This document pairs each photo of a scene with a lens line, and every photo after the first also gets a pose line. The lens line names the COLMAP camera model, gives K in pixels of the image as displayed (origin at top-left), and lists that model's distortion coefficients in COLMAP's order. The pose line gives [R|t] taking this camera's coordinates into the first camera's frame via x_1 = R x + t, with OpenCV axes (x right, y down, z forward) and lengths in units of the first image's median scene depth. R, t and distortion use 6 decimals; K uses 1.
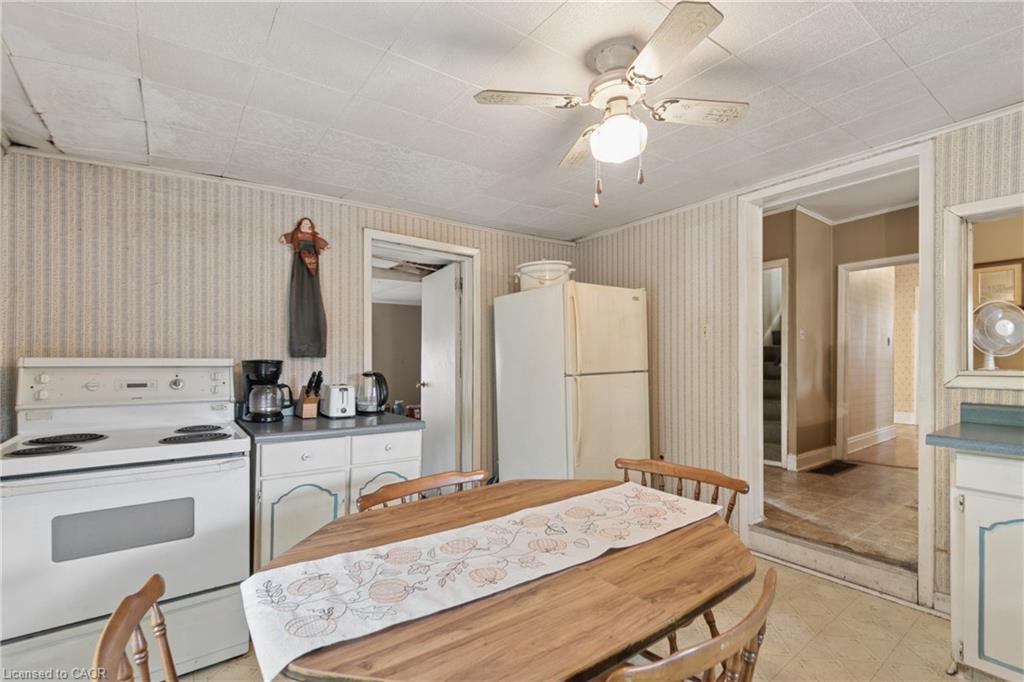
lens RADIAL K [[450.4, 0, 514.8], [0, 450.4, 352.2], [0, 0, 1]] dist [0.001814, -0.000126]
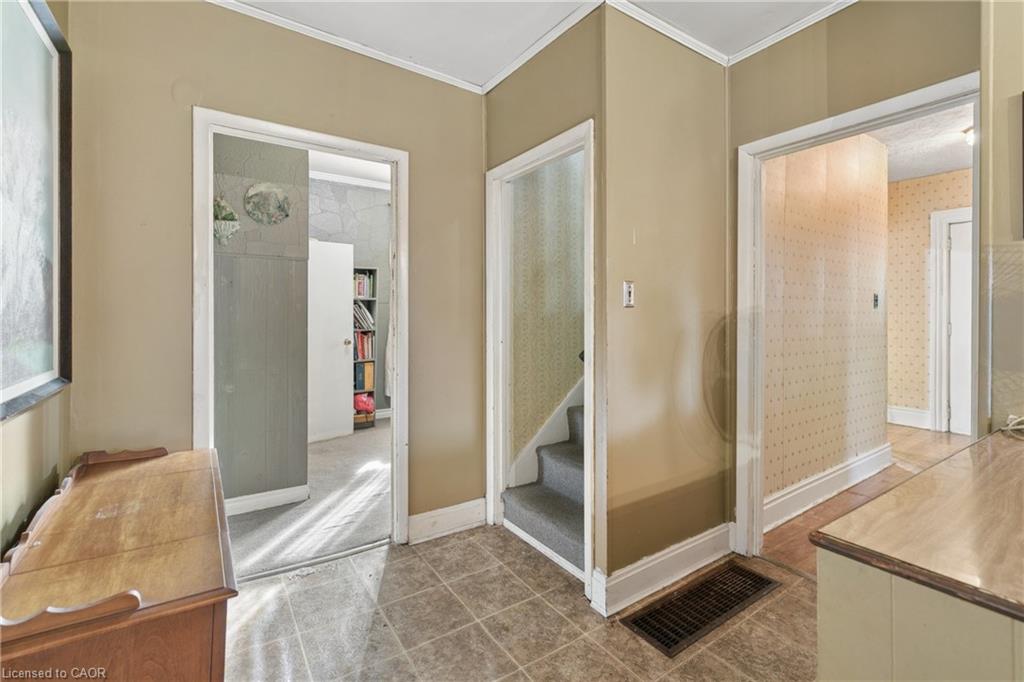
lens RADIAL K [[463.7, 0, 514.9], [0, 463.7, 307.6], [0, 0, 1]] dist [-0.002344, -0.000269]
pose [[0.999365, -0.004945, -0.035278, 0.495248], [0.004937, 0.999988, -0.000328, -0.023021], [0.035280, 0.000153, 0.999377, 0.497657]]
